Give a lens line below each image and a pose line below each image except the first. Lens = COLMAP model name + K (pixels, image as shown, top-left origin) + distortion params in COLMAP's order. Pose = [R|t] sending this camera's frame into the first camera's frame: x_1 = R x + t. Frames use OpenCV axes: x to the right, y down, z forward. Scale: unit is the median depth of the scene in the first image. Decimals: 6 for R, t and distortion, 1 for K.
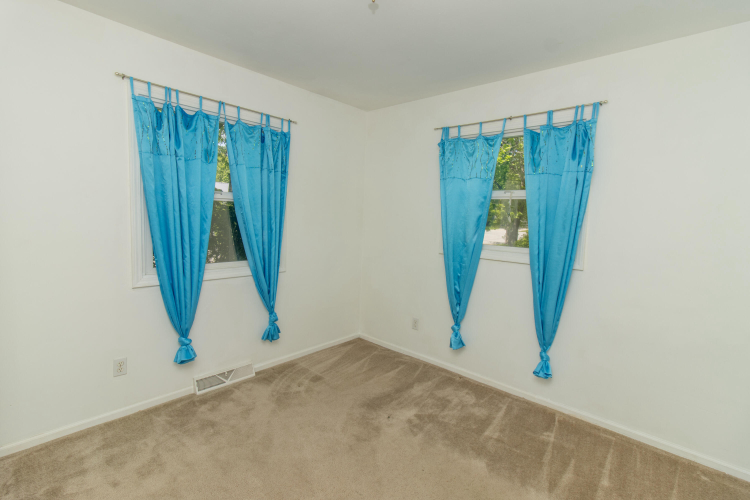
lens RADIAL K [[356.2, 0, 375.3], [0, 356.2, 244.8], [0, 0, 1]] dist [-0.000479, 0.000380]
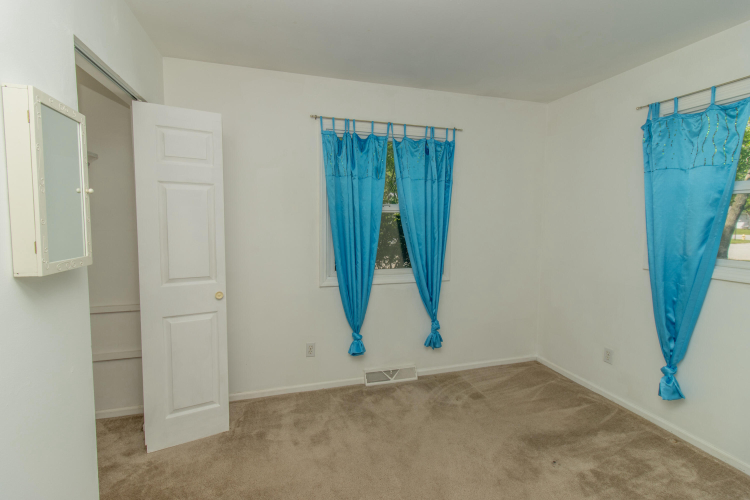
lens RADIAL K [[356.2, 0, 375.3], [0, 356.2, 244.8], [0, 0, 1]] dist [-0.000479, 0.000380]
pose [[0.846762, 0.006595, -0.531932, 0.109029], [-0.017044, 0.999746, -0.014738, -0.007103], [0.531699, 0.021546, 0.846659, 0.048455]]
